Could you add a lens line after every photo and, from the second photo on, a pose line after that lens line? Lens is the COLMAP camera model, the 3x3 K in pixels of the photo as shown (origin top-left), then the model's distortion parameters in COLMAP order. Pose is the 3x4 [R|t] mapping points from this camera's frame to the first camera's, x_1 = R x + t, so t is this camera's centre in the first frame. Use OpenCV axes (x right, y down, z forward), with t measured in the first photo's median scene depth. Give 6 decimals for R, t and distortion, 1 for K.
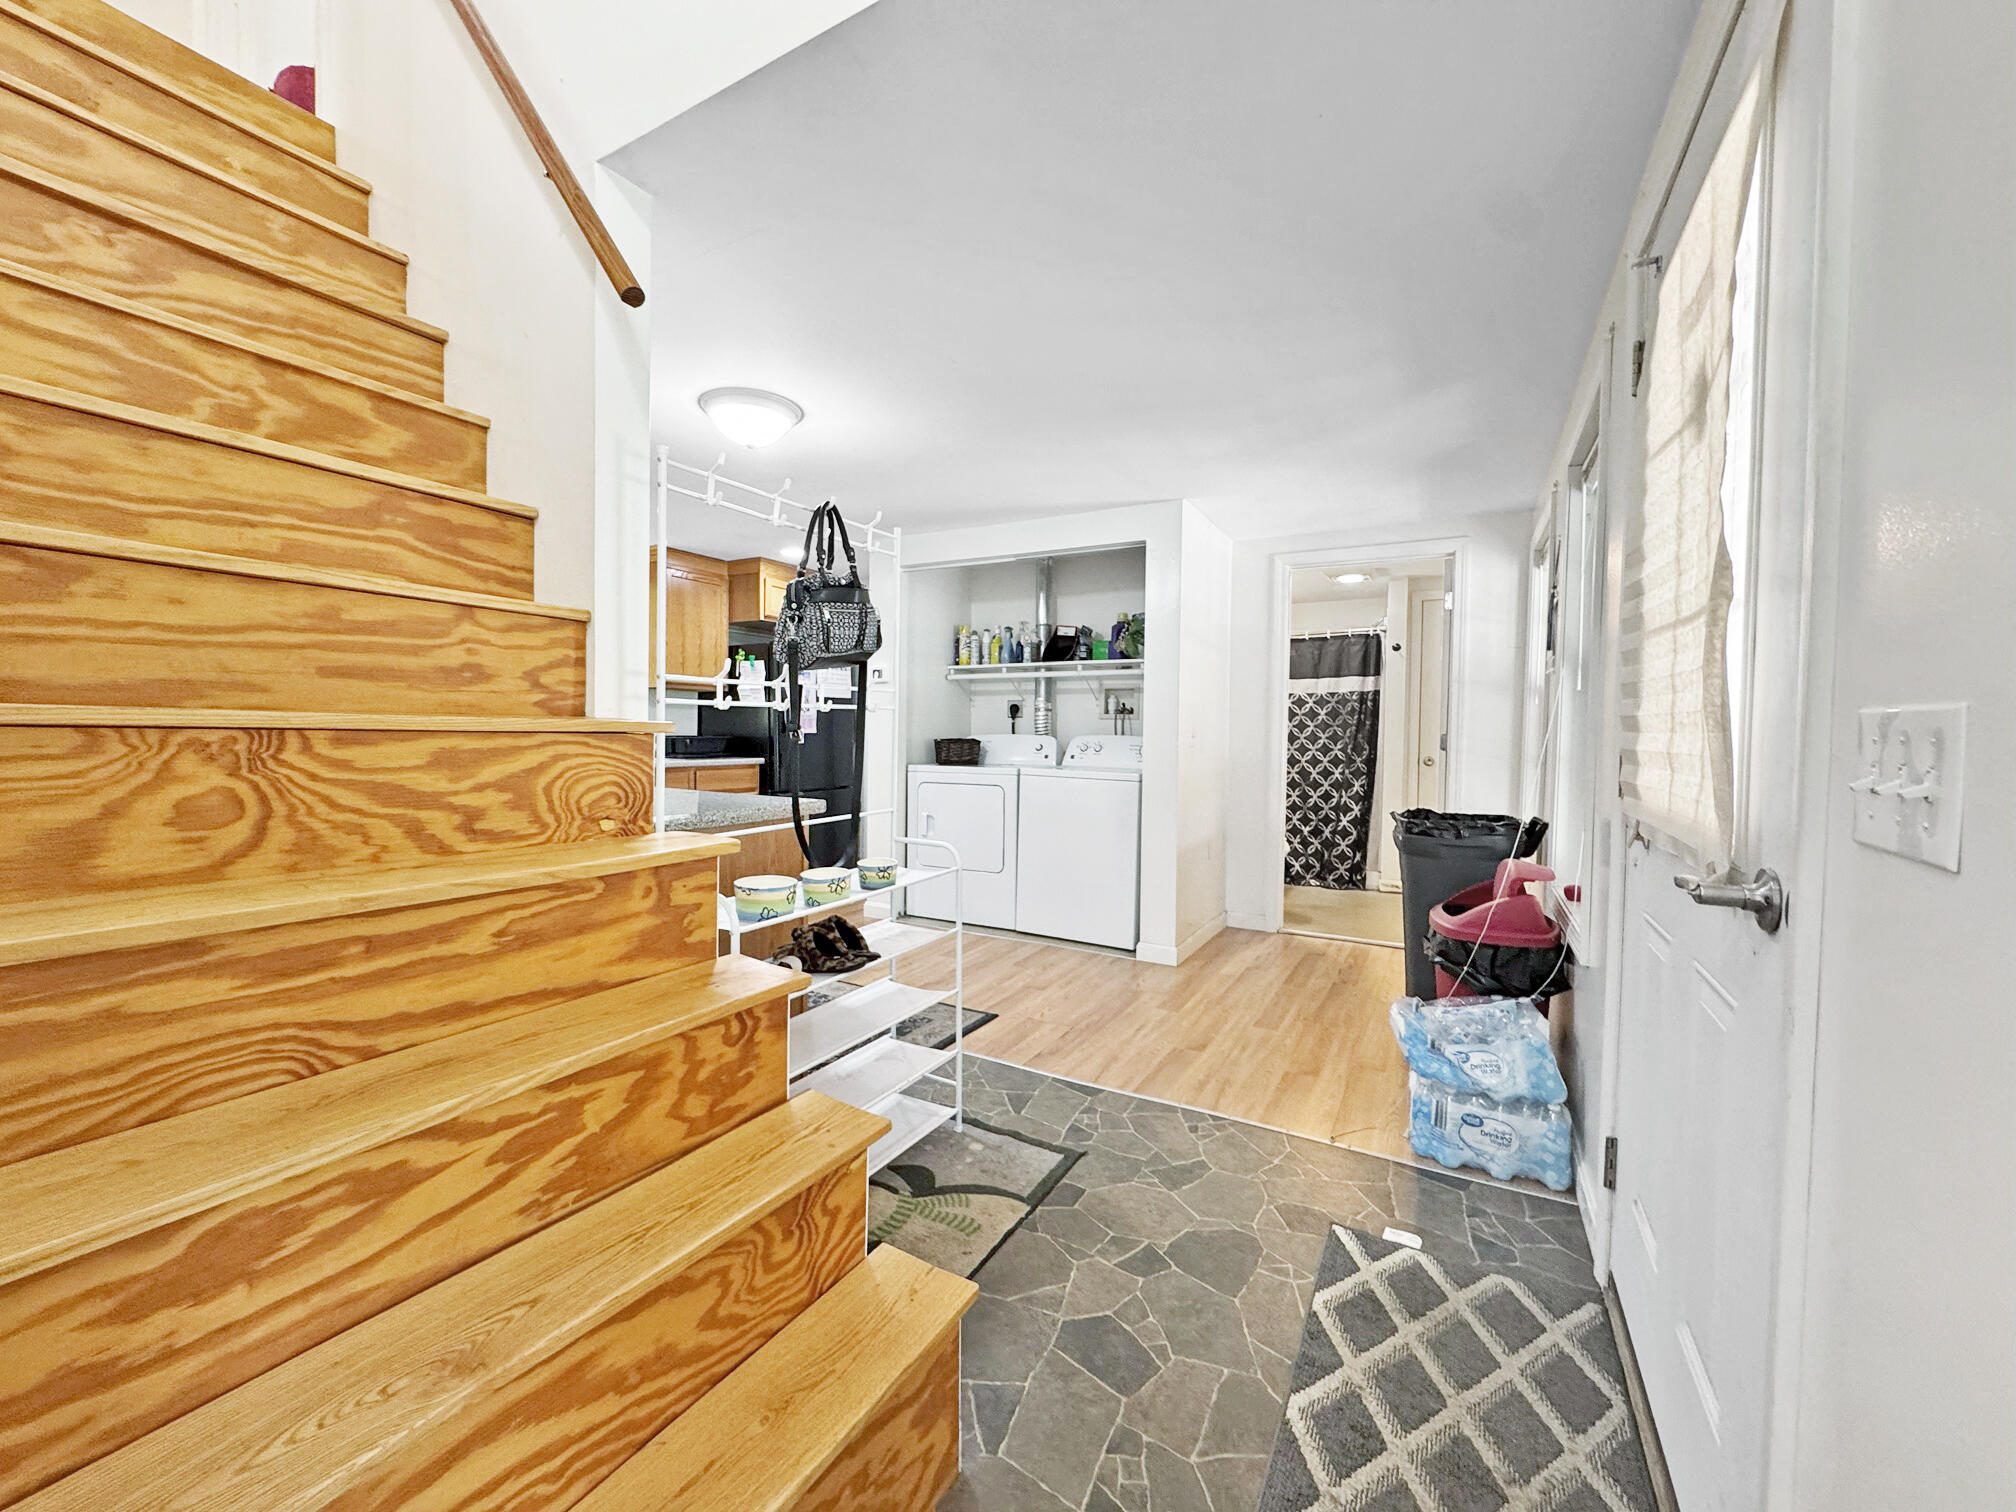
lens RADIAL K [[805.2, 0, 1008.4], [0, 805.2, 753.8], [0, 0, 1]] dist [0.002771, 0.000137]
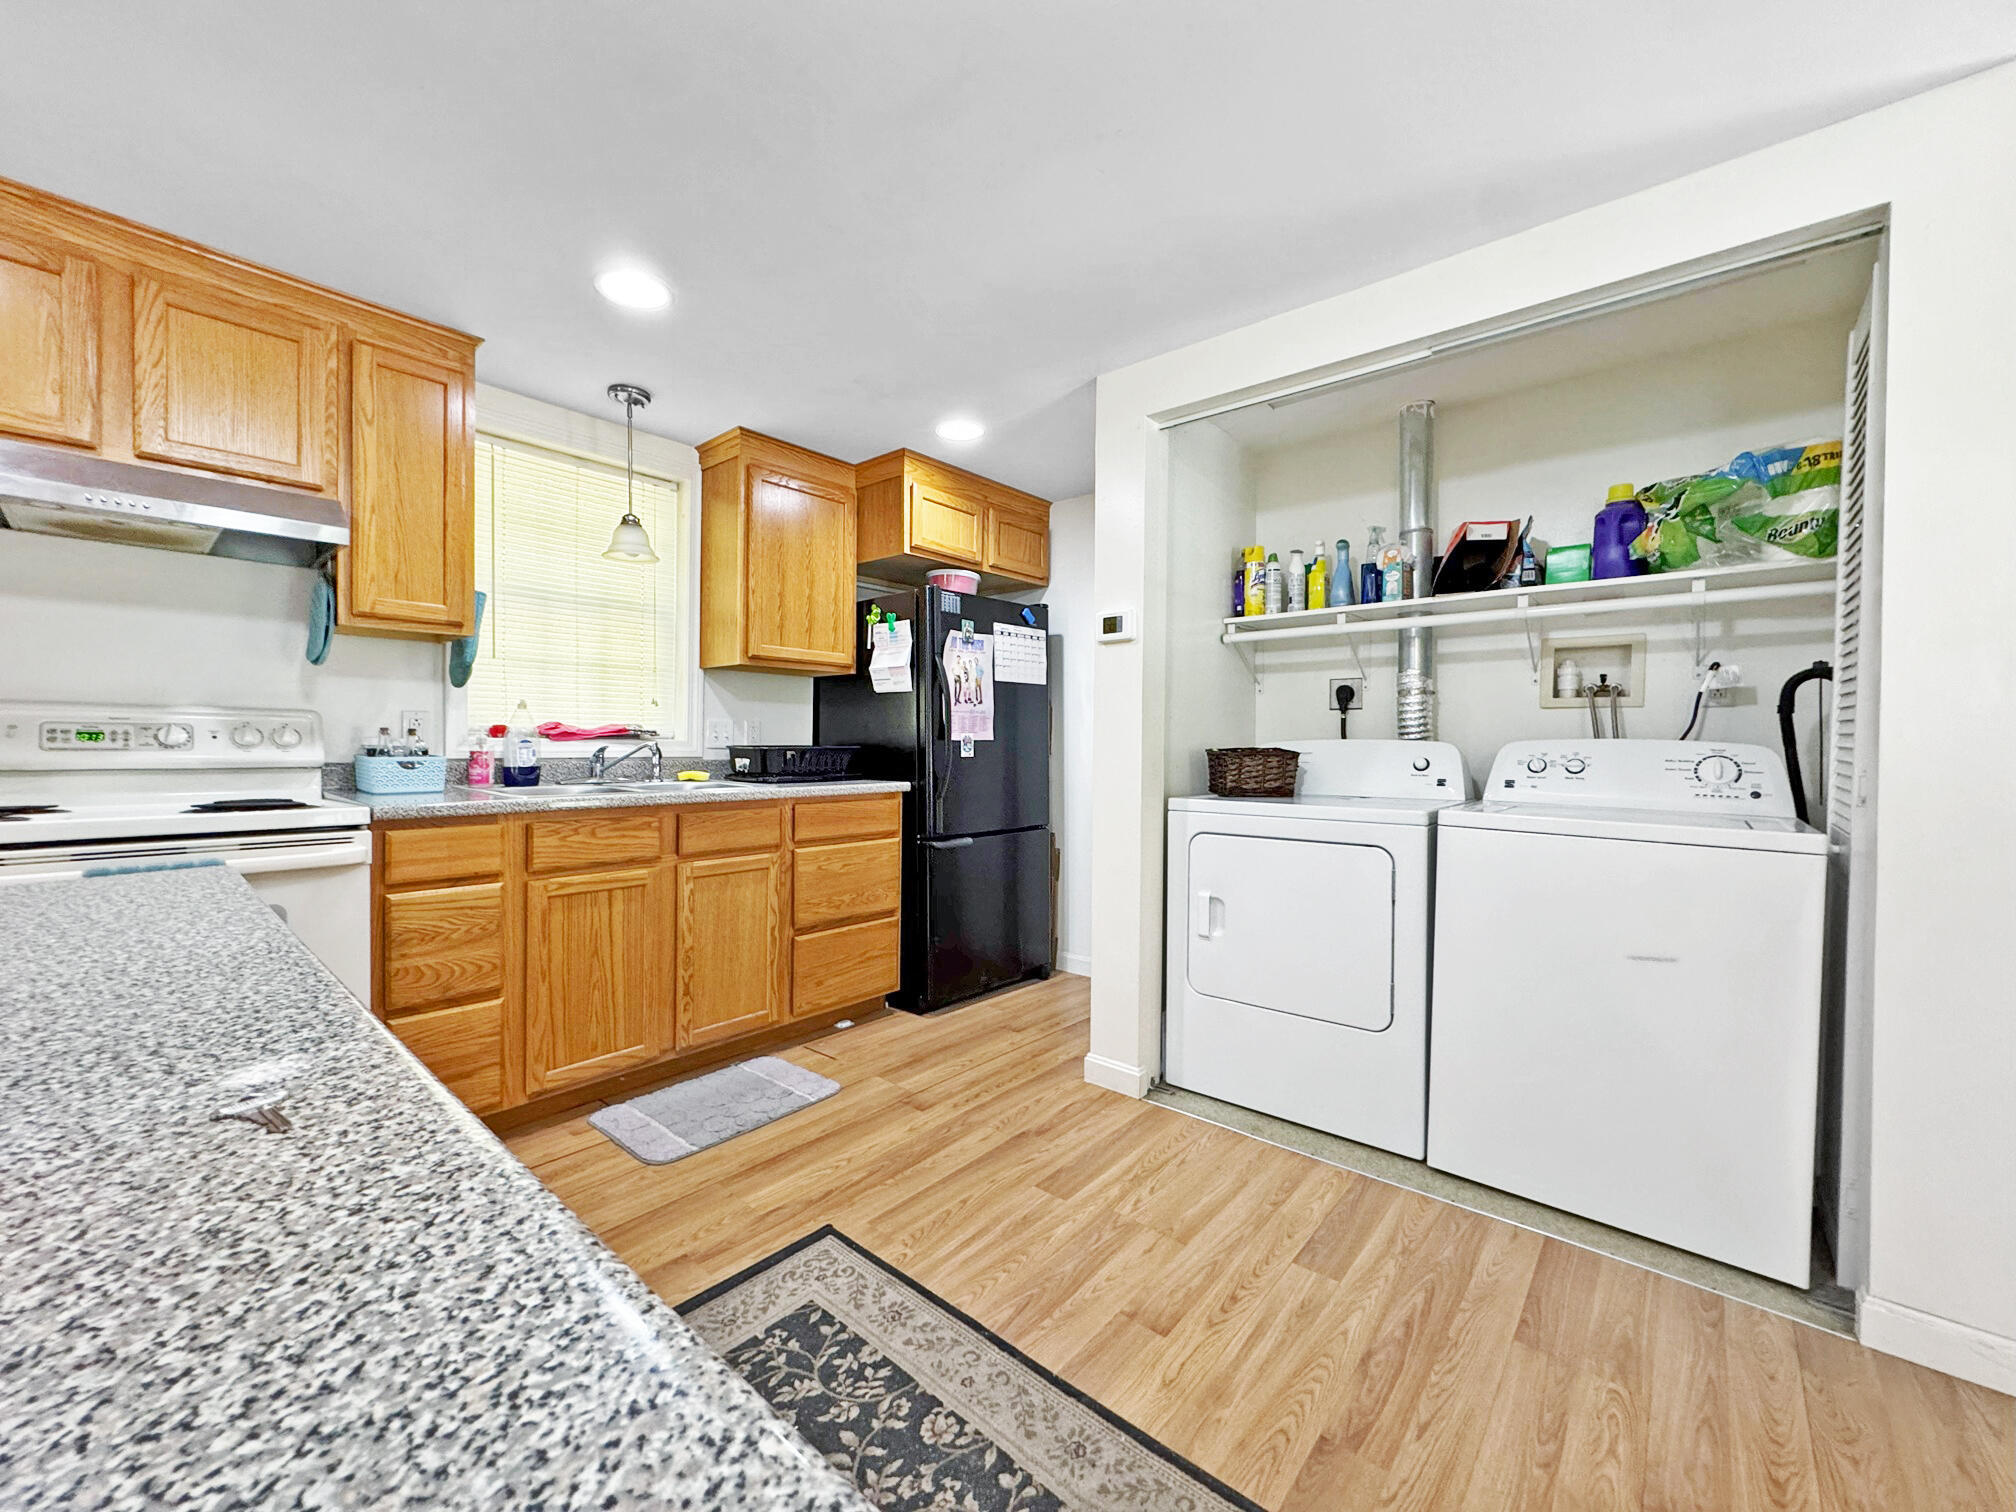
lens RADIAL K [[805.2, 0, 1007.0], [0, 805.2, 750.6], [0, 0, 1]] dist [0.002771, 0.000137]
pose [[0.980612, -0.004442, -0.195907, -0.119316], [0.001193, 0.999860, -0.016703, -0.008211], [0.195954, 0.016146, 0.980480, 0.442249]]
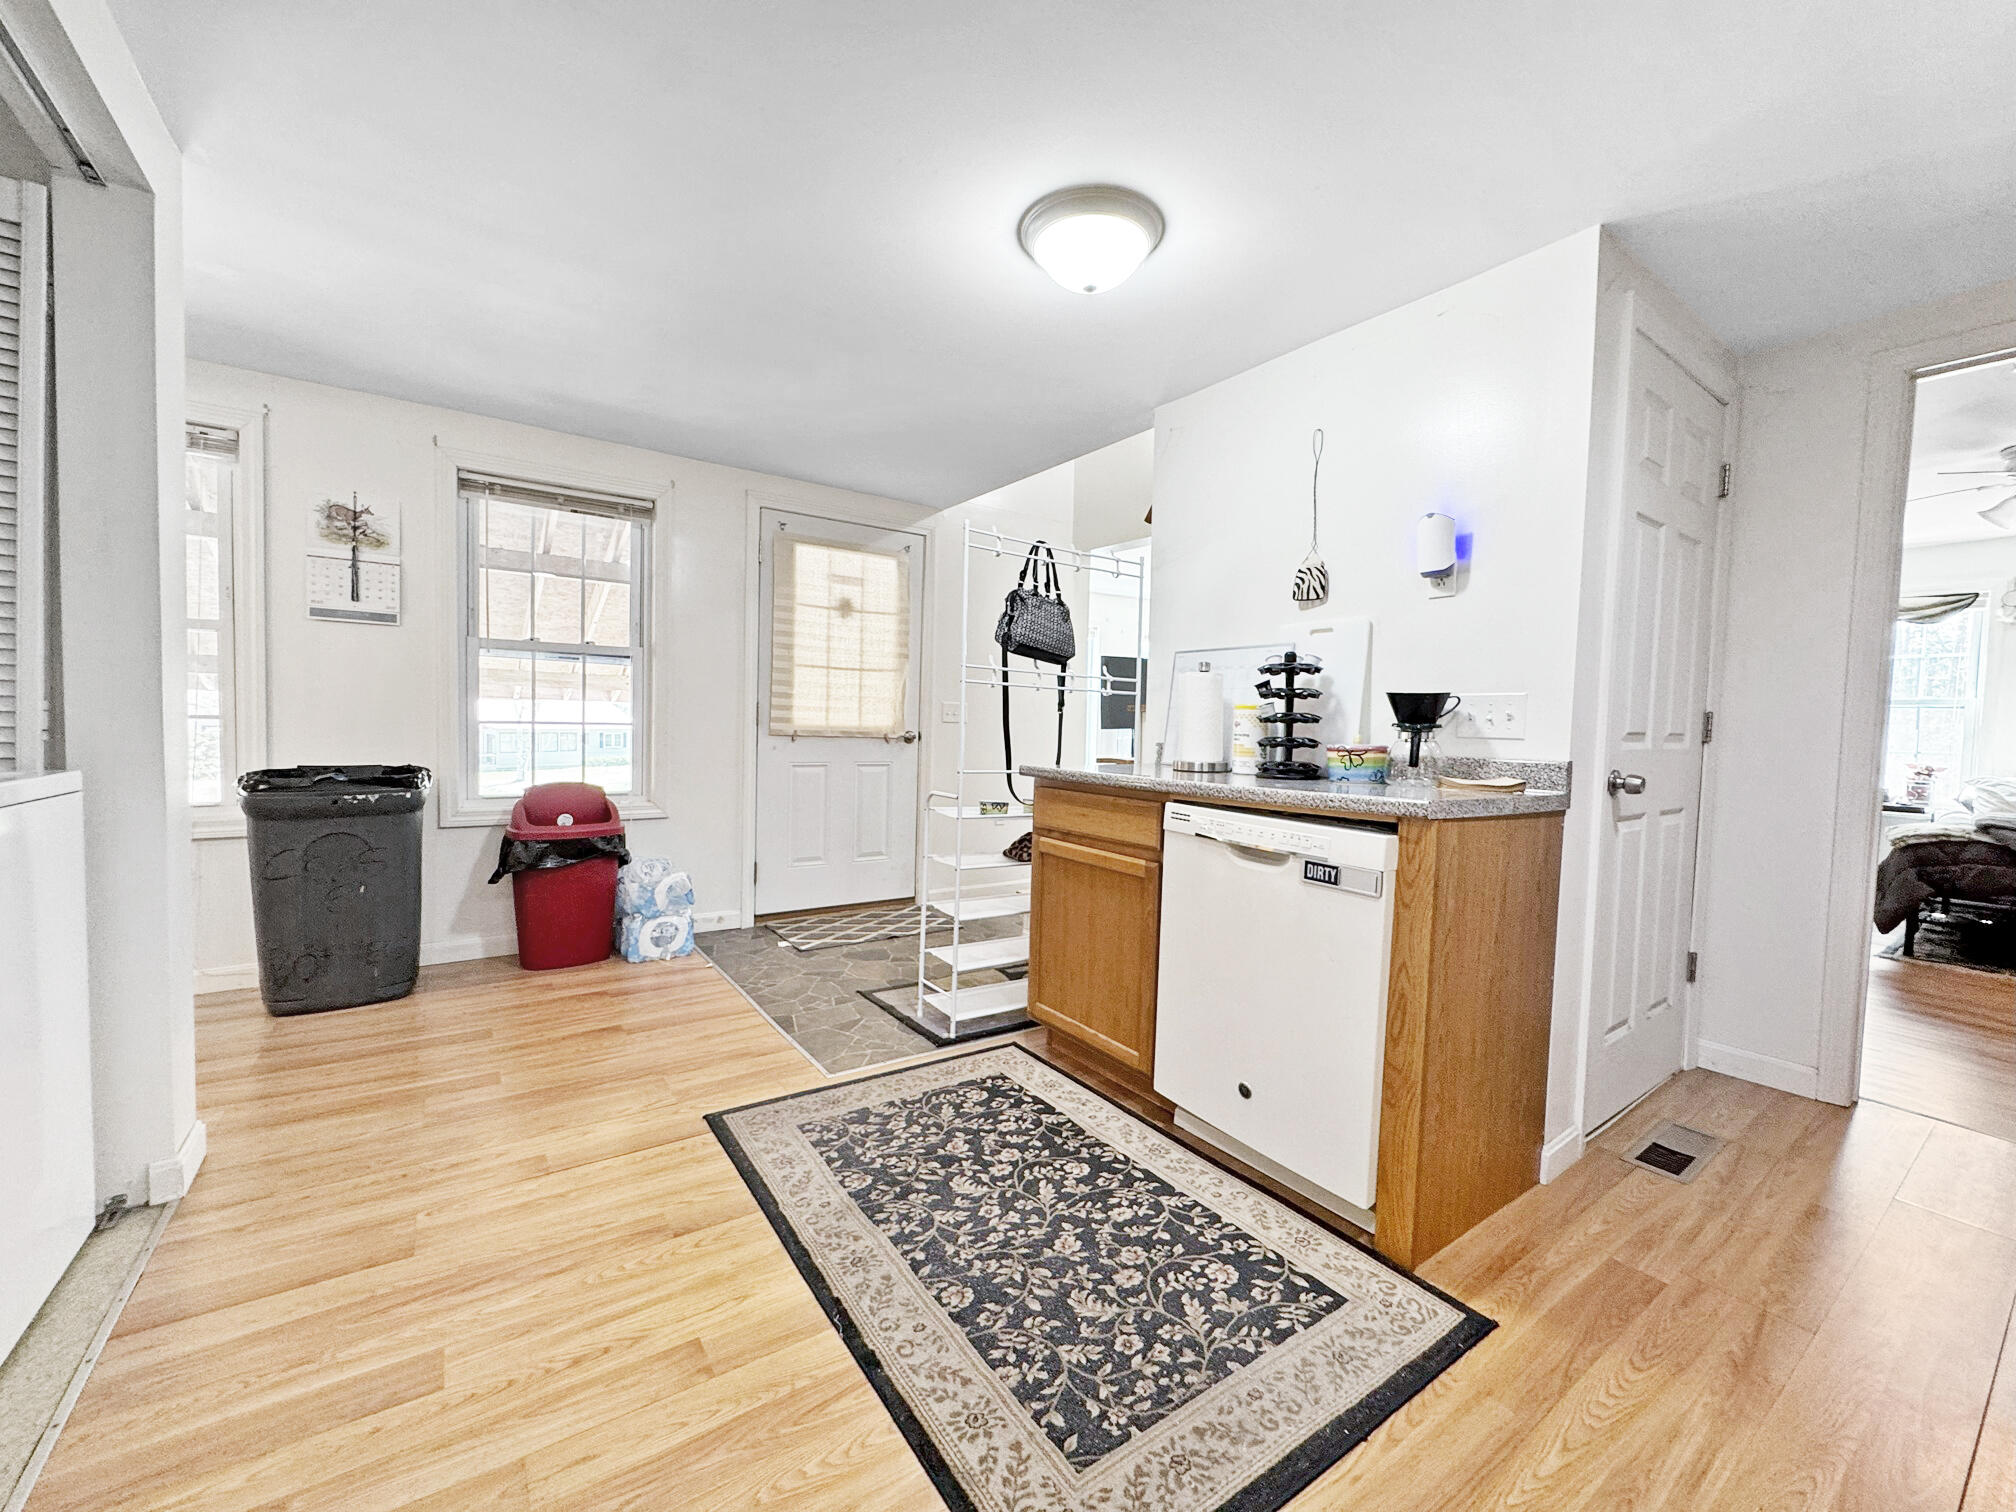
lens RADIAL K [[805.2, 0, 1011.0], [0, 805.2, 752.2], [0, 0, 1]] dist [0.002771, 0.000137]
pose [[-0.903005, -0.056015, 0.425962, -0.326134], [-0.027446, 0.996960, 0.072921, -0.020671], [-0.428752, 0.054157, -0.901797, 0.944760]]
